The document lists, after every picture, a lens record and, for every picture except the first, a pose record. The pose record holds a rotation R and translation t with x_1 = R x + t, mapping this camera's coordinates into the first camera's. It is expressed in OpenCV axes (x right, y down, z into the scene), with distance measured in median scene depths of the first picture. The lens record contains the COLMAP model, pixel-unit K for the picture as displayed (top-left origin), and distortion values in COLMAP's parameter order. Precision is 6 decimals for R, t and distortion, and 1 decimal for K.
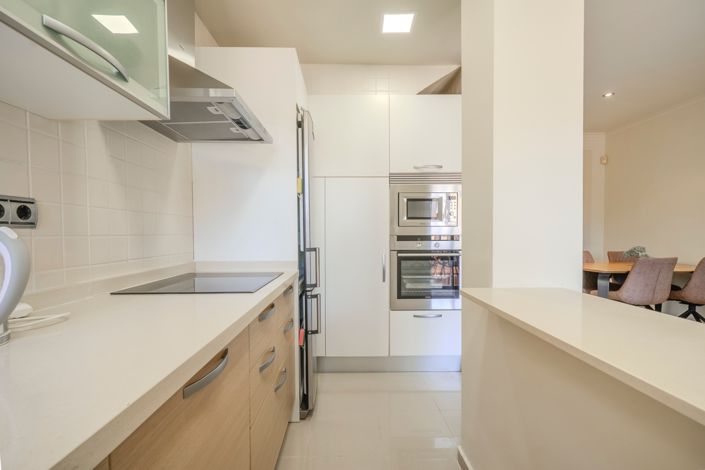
lens RADIAL K [[324.1, 0, 353.3], [0, 324.1, 238.8], [0, 0, 1]] dist [0.006260, 0.000581]
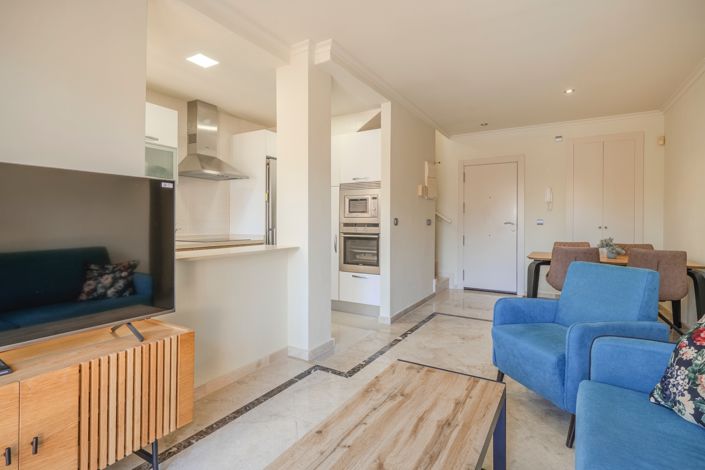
lens RADIAL K [[338.5, 0, 354.1], [0, 338.5, 214.8], [0, 0, 1]] dist [0.005353, 0.000122]
pose [[0.854143, -0.003785, -0.520025, 1.011941], [-0.018623, 0.999109, -0.037861, 0.010426], [0.519705, 0.042023, 0.853312, -0.362549]]
